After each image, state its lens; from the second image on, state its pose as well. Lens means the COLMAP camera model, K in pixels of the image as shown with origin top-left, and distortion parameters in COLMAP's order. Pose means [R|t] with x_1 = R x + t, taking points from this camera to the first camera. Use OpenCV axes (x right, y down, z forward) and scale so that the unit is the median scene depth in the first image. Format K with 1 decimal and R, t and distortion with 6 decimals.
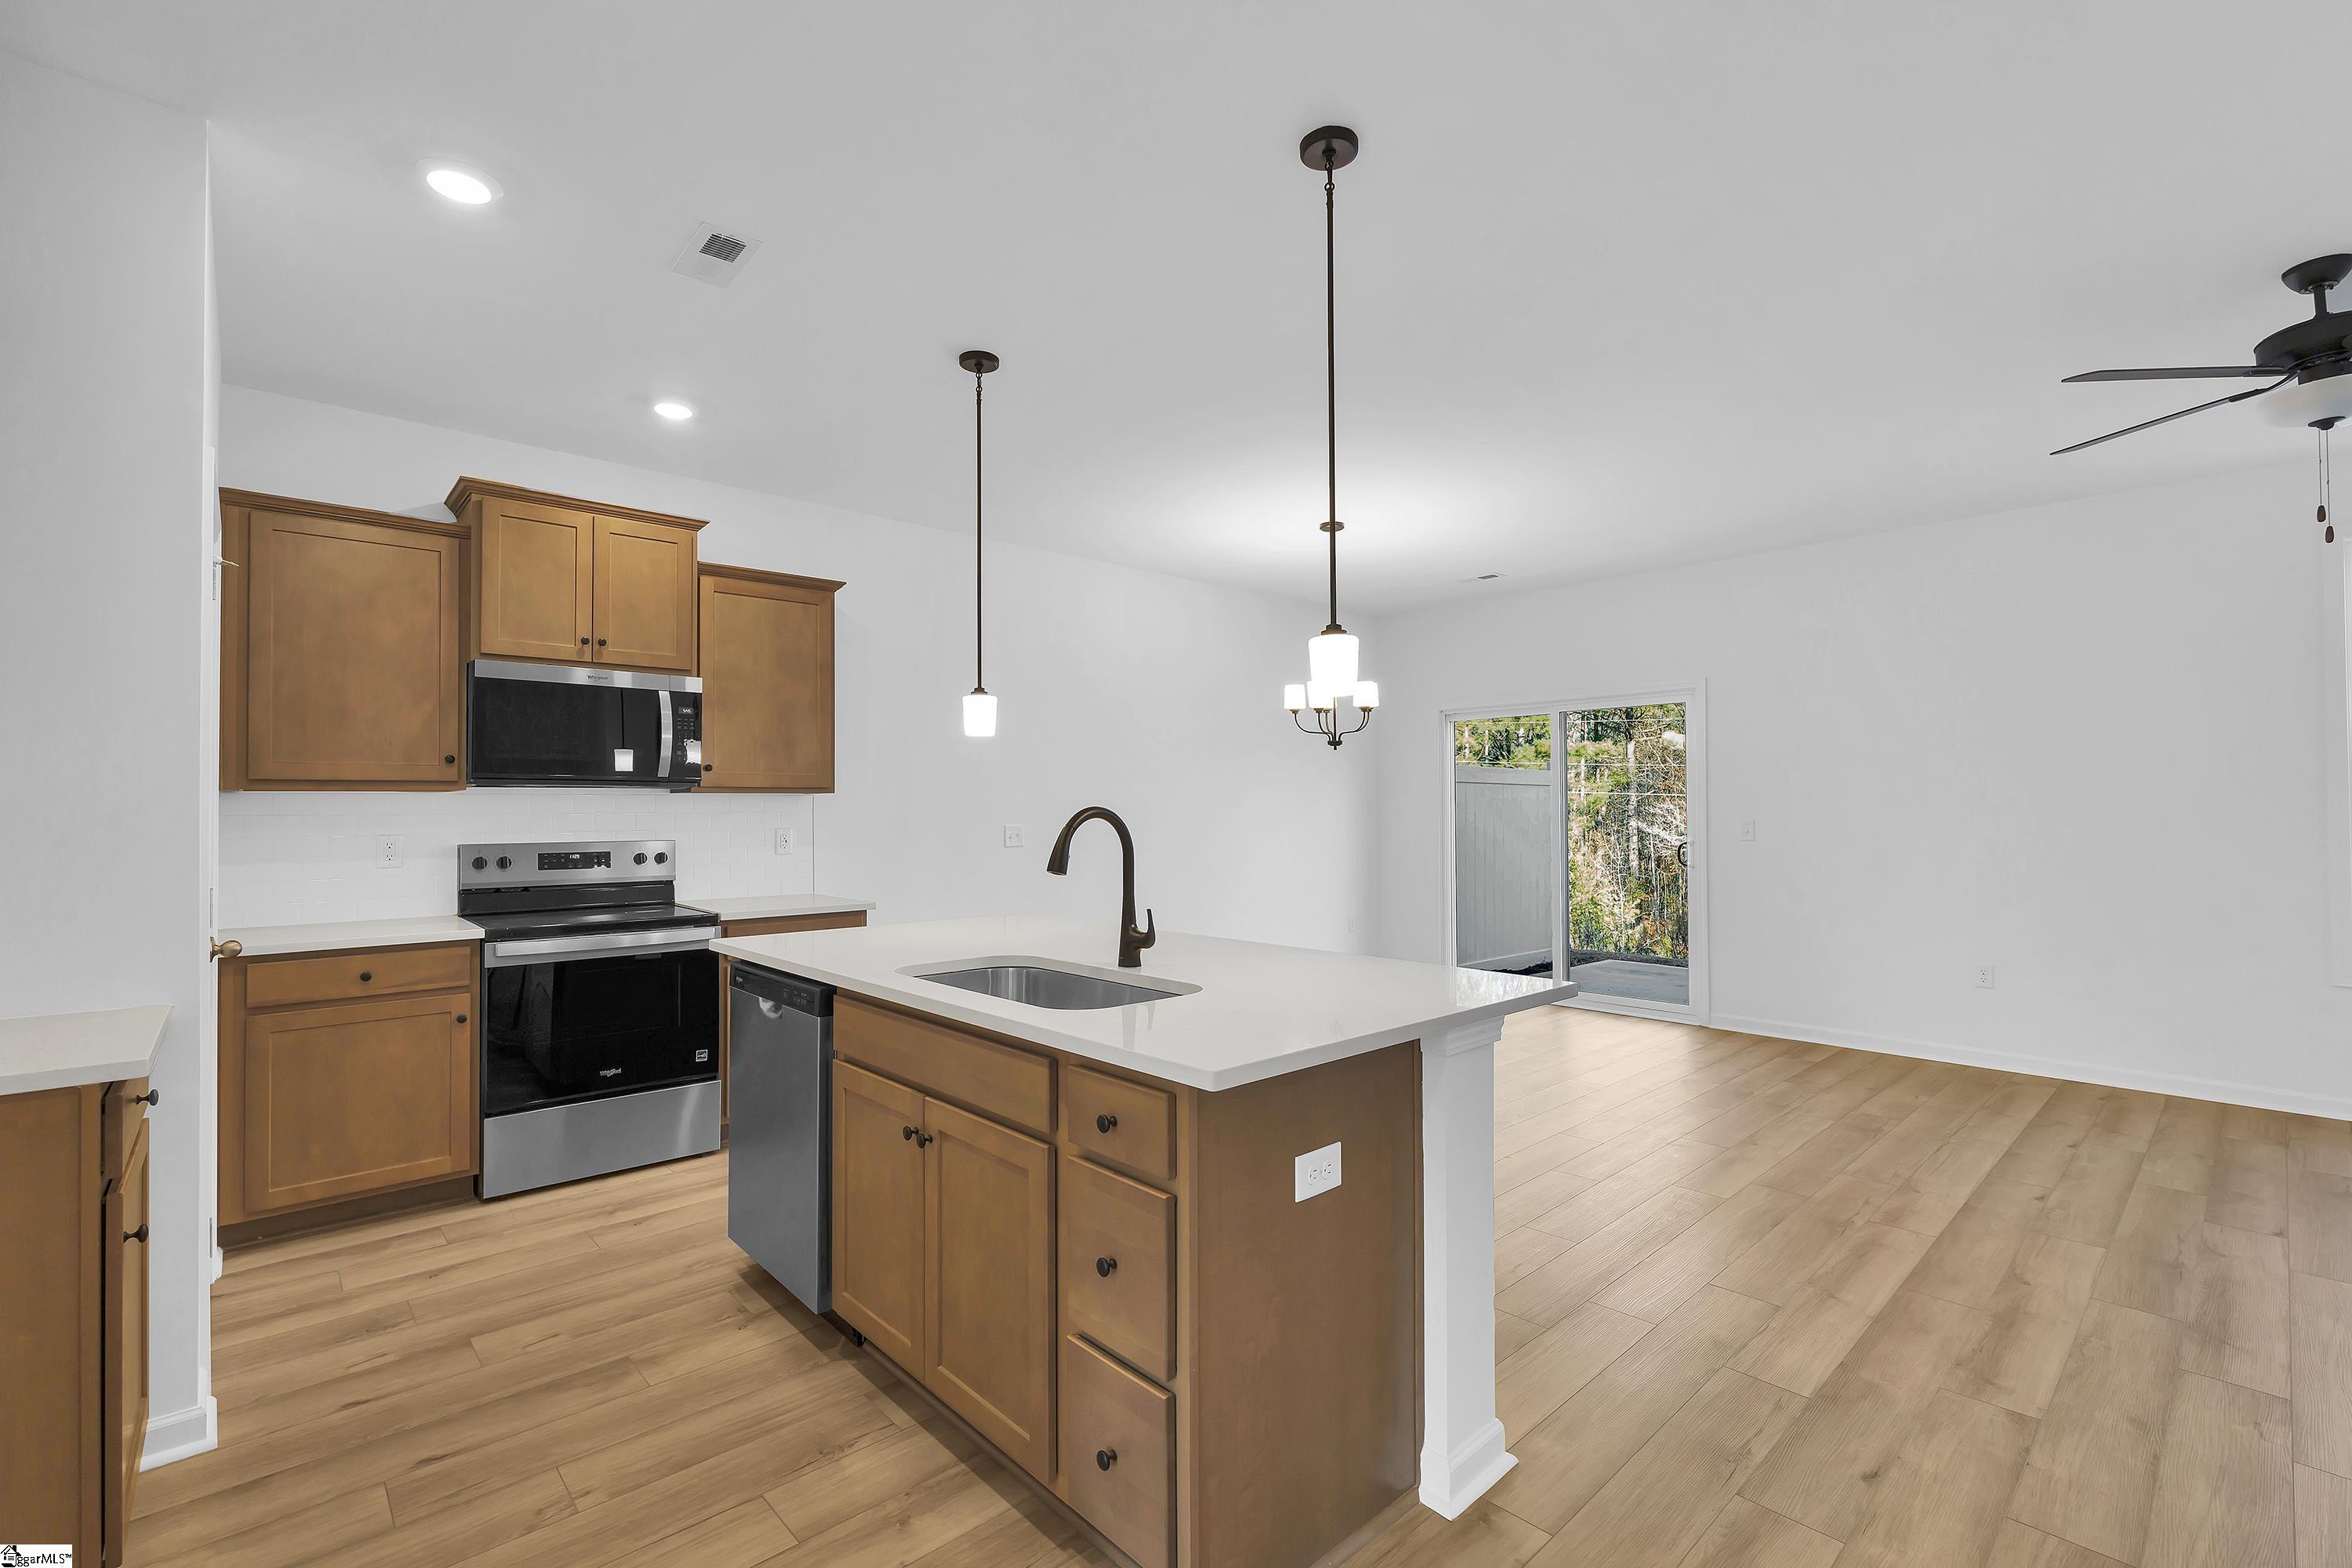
lens RADIAL K [[1033.9, 0, 1176.2], [0, 1033.9, 783.5], [0, 0, 1]] dist [0.000558, -0.000391]
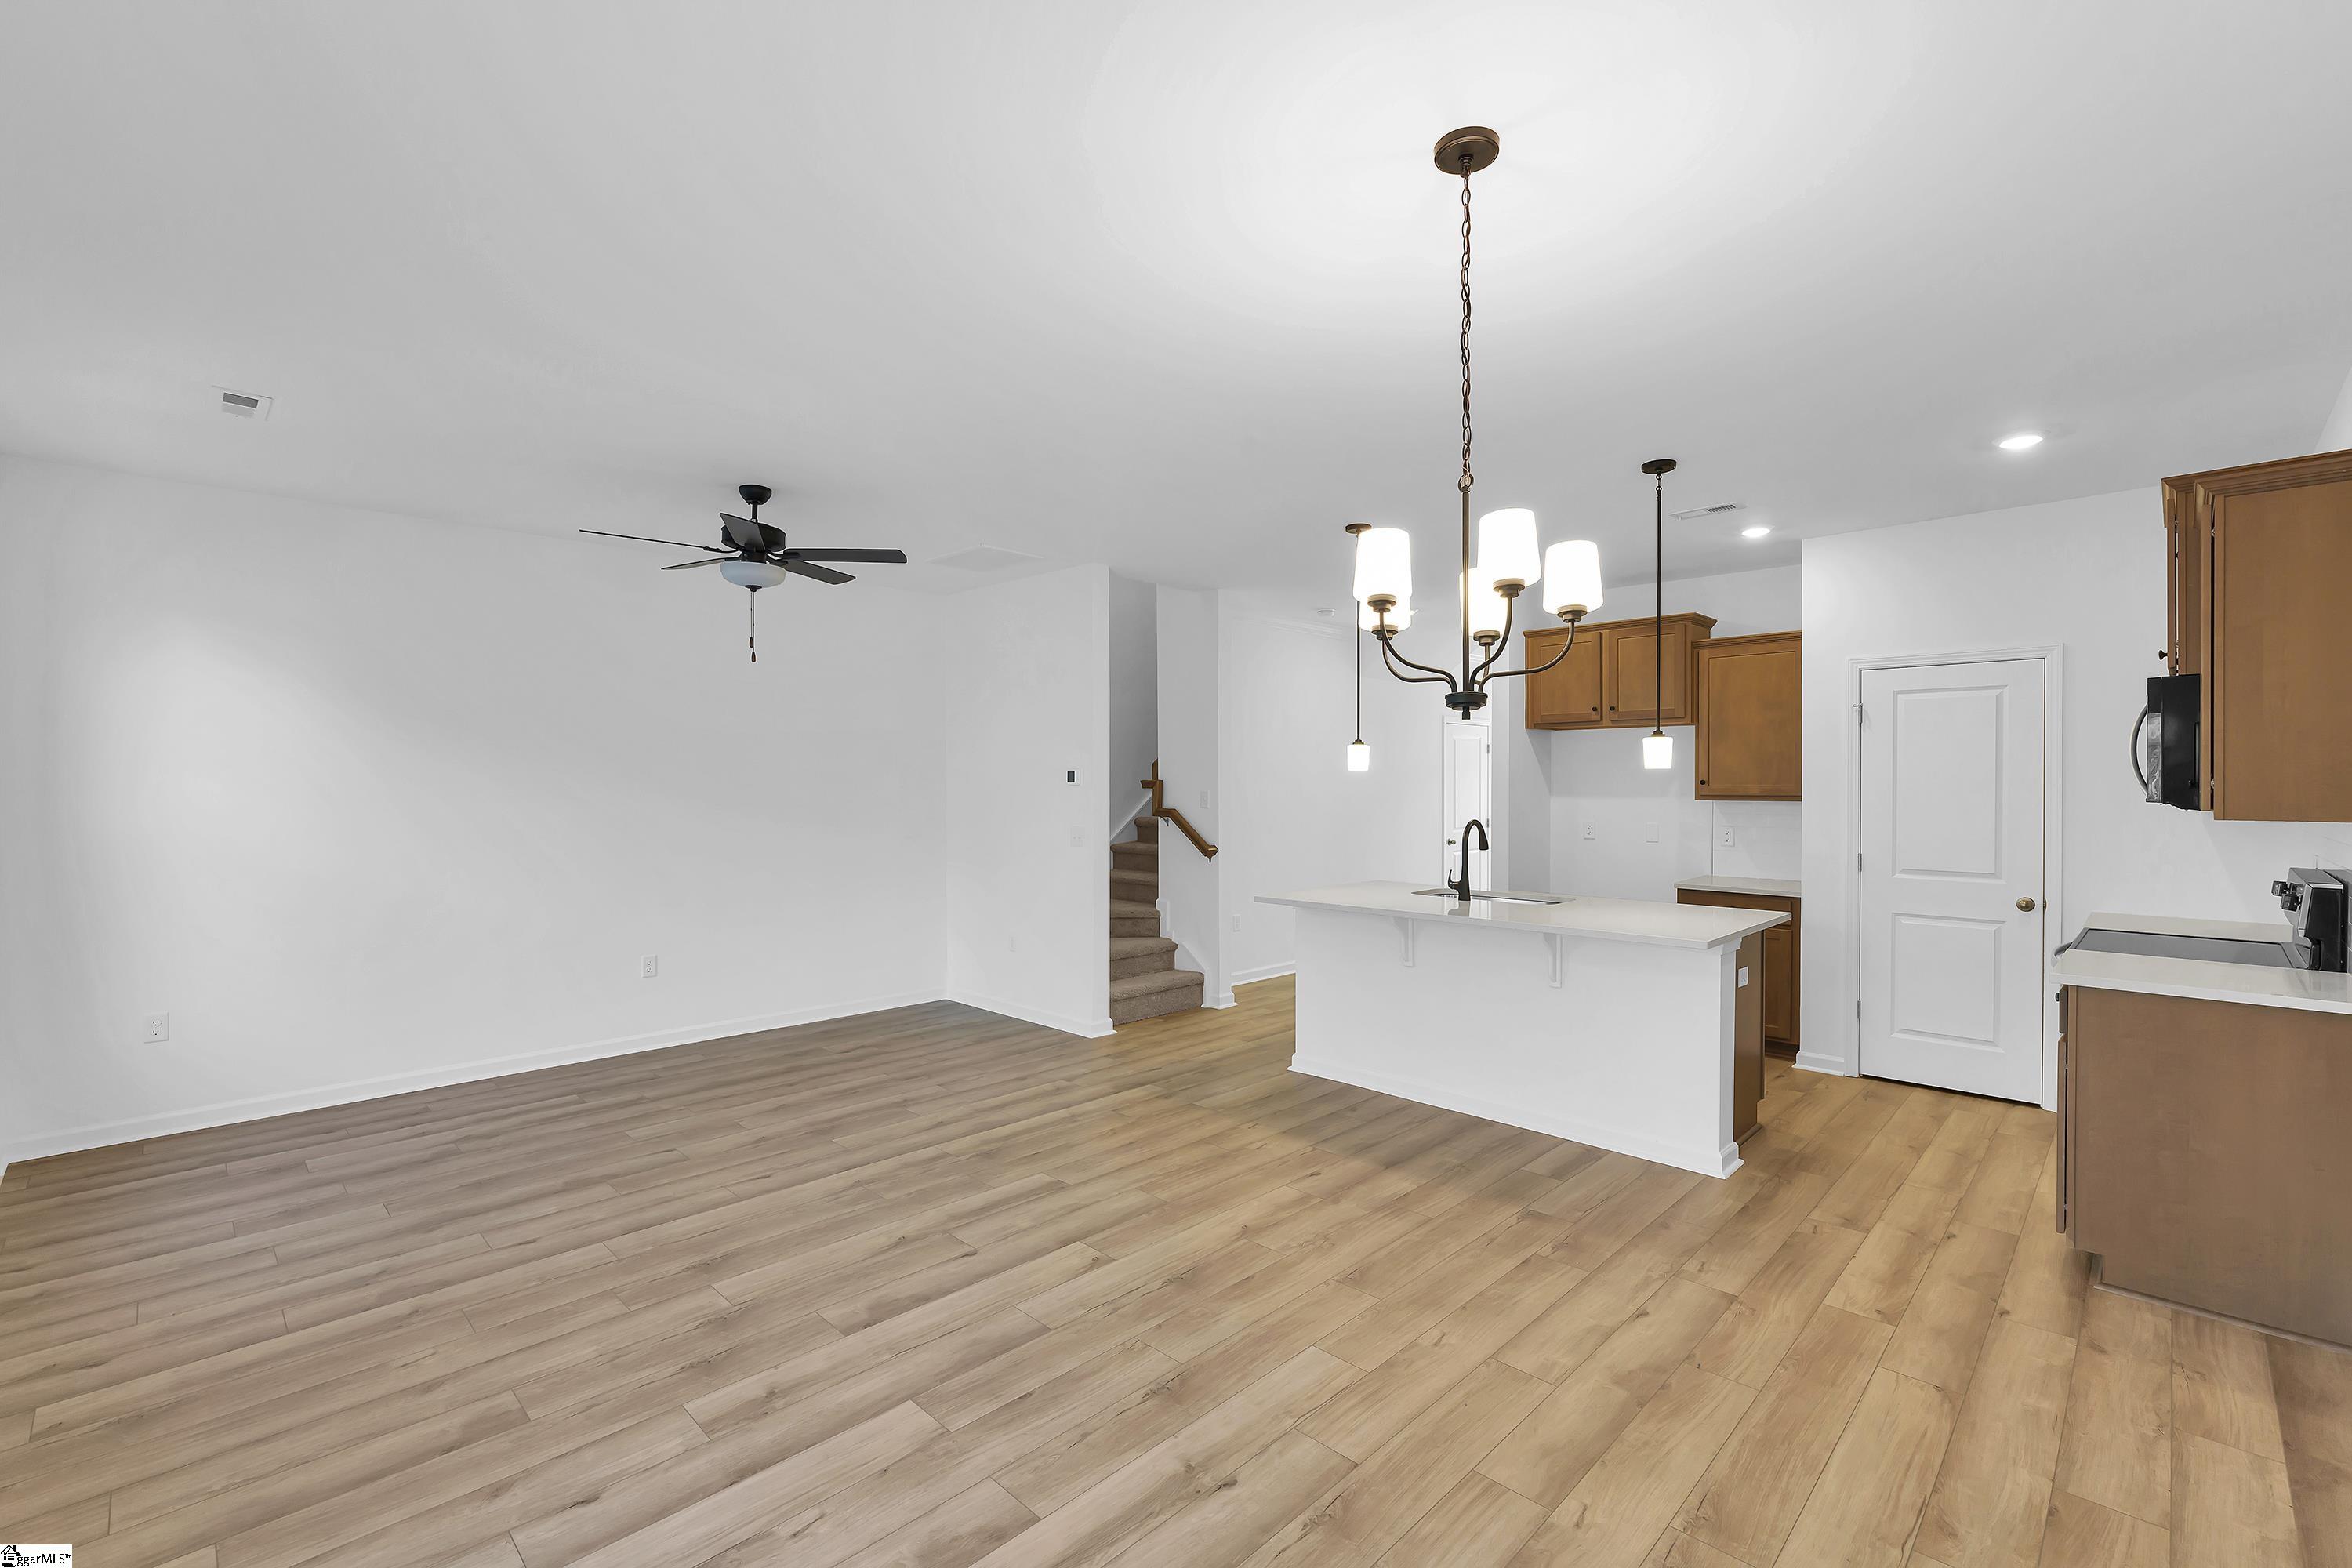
lens RADIAL K [[1033.9, 0, 1175.2], [0, 1033.9, 793.0], [0, 0, 1]] dist [0.000558, -0.000391]
pose [[-0.998657, 0.002799, -0.051725, 0.479635], [0.004007, 0.999721, -0.023269, 0.010485], [0.051645, -0.023445, -0.998390, 2.335595]]
